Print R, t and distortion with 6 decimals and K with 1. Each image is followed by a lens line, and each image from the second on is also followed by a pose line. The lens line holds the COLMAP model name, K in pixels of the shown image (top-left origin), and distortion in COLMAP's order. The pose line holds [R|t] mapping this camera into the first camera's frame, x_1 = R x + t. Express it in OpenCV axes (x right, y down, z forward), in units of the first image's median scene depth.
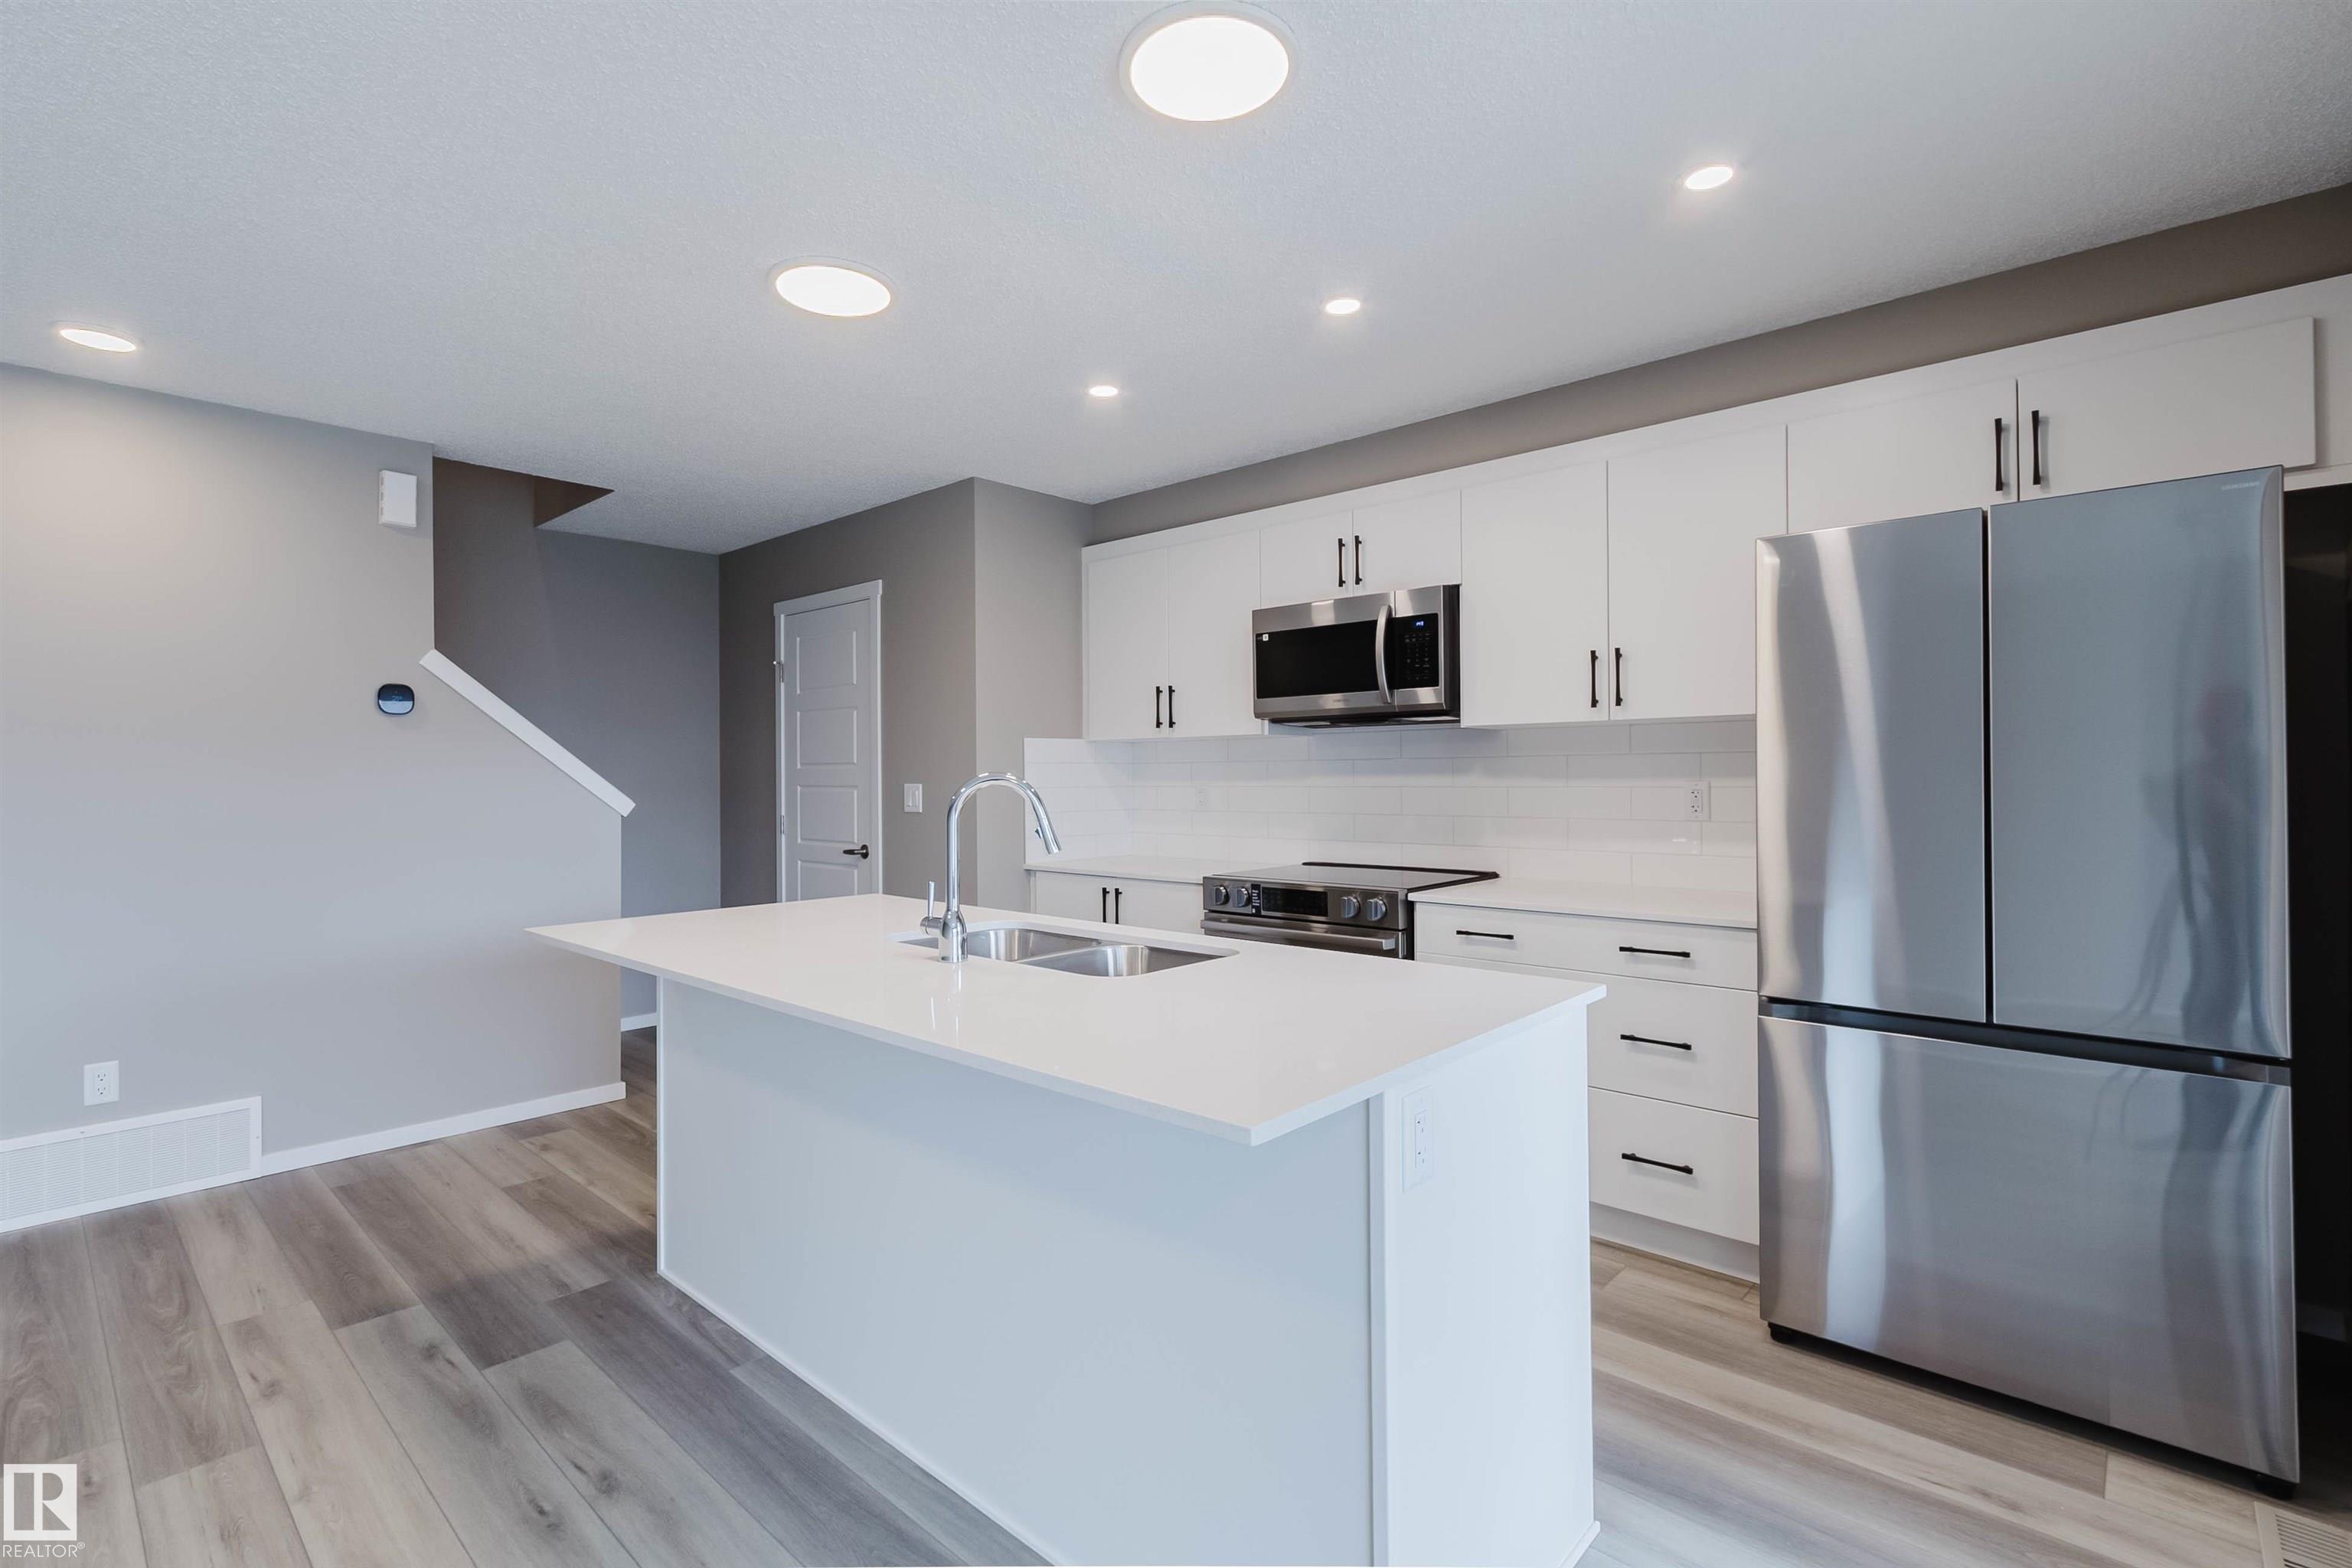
lens RADIAL K [[1086.4, 0, 1145.2], [0, 1086.4, 769.1], [0, 0, 1]] dist [0.000833, 0.001350]
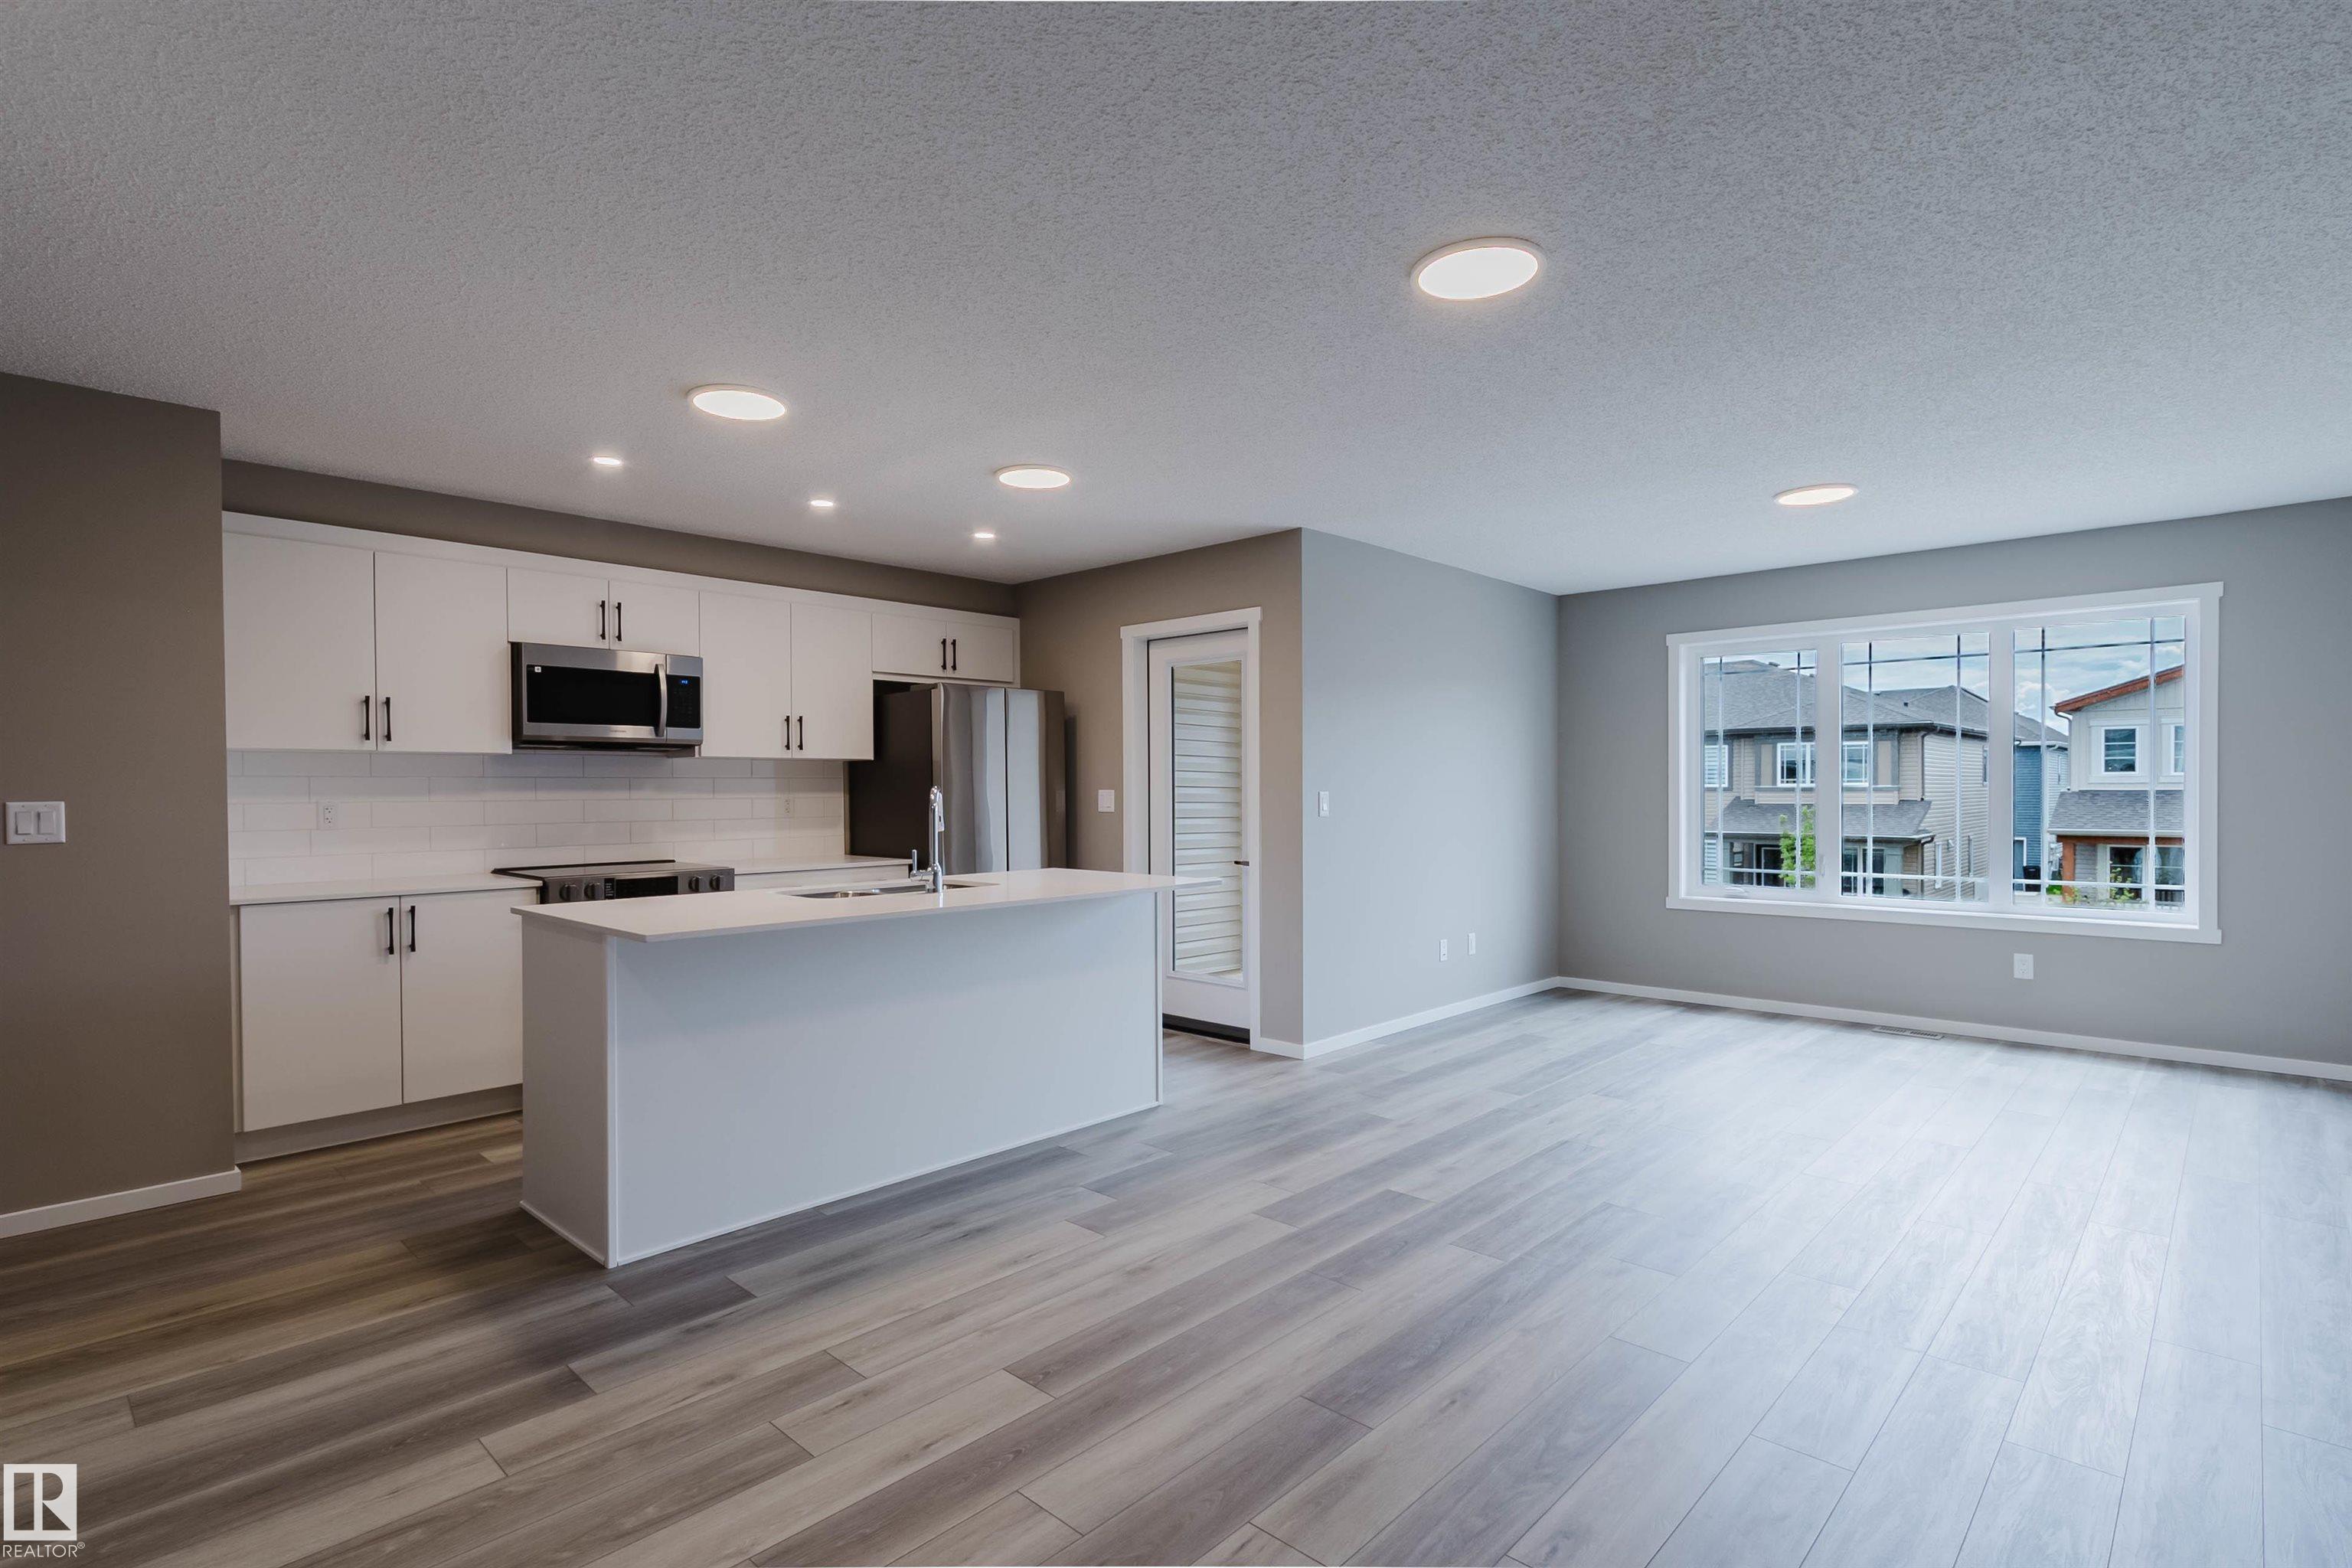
lens RADIAL K [[1138.2, 0, 1160.7], [0, 1138.2, 803.8], [0, 0, 1]] dist [0.001882, 0.000186]
pose [[0.013825, -0.008407, 0.999869, -1.125262], [-0.001210, 0.999964, 0.008424, 0.009243], [-0.999904, -0.001326, 0.013814, 0.339824]]
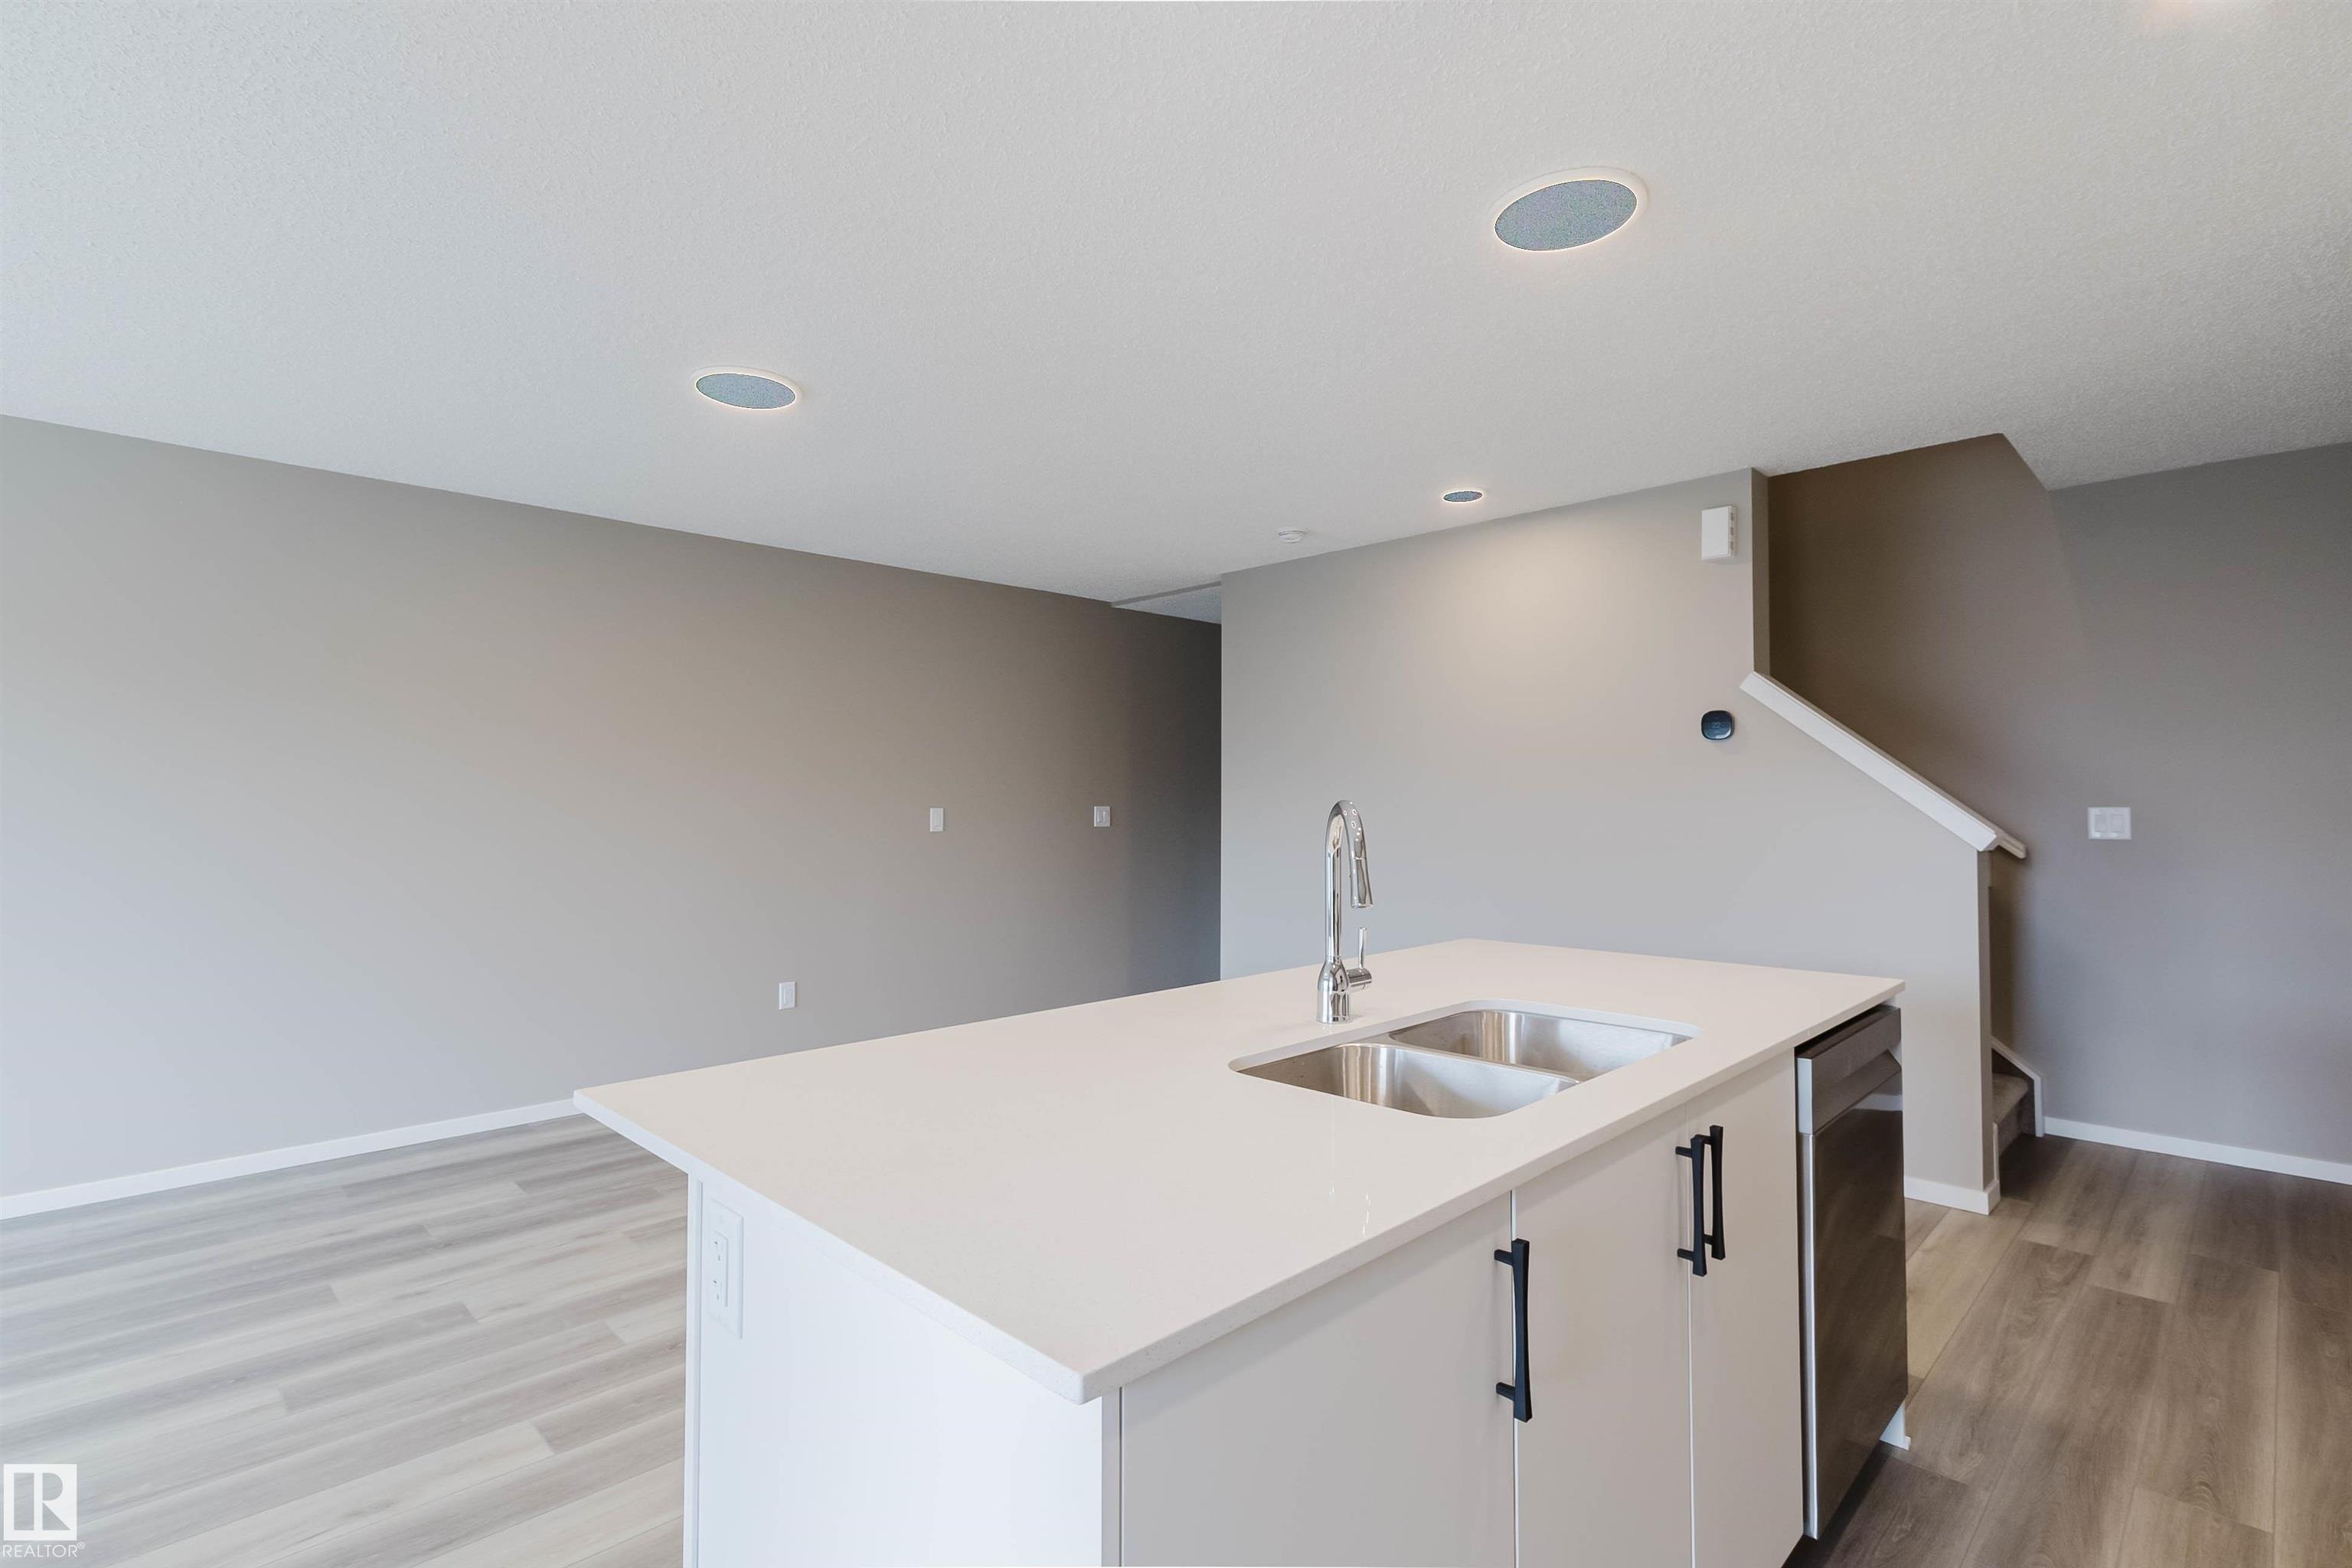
lens RADIAL K [[1086.4, 0, 1145.2], [0, 1086.4, 769.1], [0, 0, 1]] dist [0.000833, 0.001350]
pose [[-0.052892, -0.025962, -0.998263, 0.380200], [0.008539, 0.999614, -0.026449, 0.000823], [0.998564, -0.009923, -0.052650, 0.511118]]
